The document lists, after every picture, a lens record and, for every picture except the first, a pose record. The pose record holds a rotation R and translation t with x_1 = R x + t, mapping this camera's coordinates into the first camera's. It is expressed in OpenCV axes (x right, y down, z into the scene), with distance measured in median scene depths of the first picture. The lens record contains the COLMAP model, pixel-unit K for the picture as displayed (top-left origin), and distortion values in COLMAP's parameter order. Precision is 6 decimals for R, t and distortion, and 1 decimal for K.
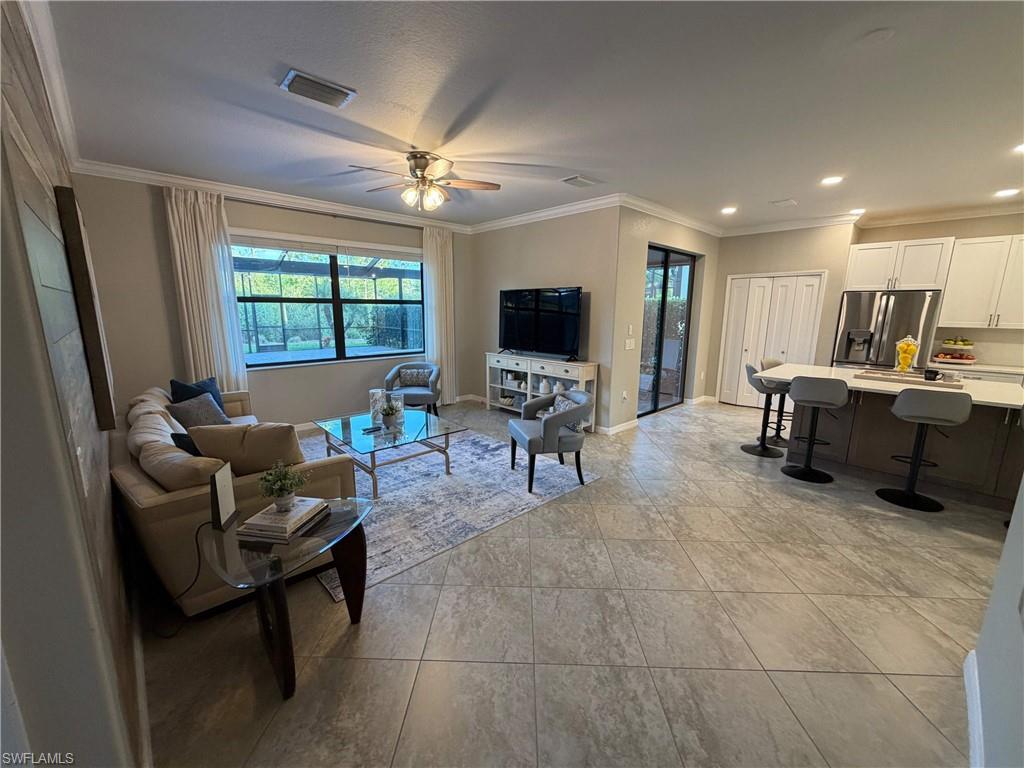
lens RADIAL K [[409.1, 0, 505.1], [0, 409.1, 387.8], [0, 0, 1]] dist [-0.000569, 0.000385]
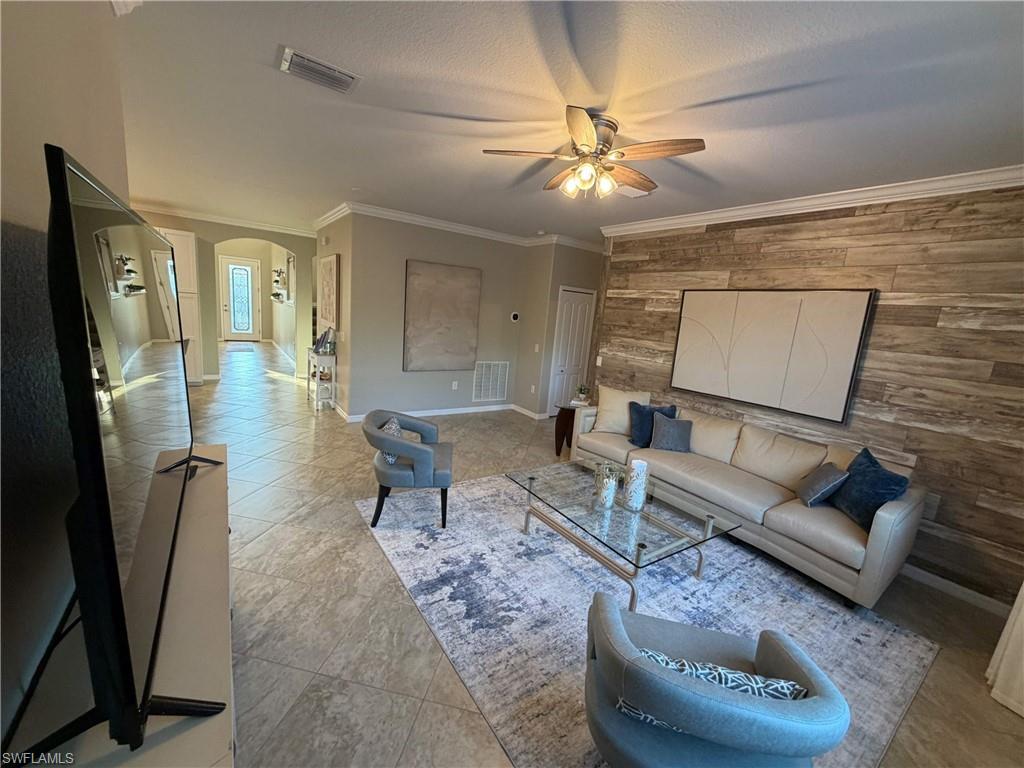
lens RADIAL K [[409.1, 0, 506.5], [0, 409.1, 387.4], [0, 0, 1]] dist [-0.000569, 0.000385]
pose [[-0.985282, -0.116060, 0.125498, -0.154362], [-0.061397, 0.925460, 0.373837, -0.324785], [-0.159531, 0.360630, -0.918965, 1.493435]]
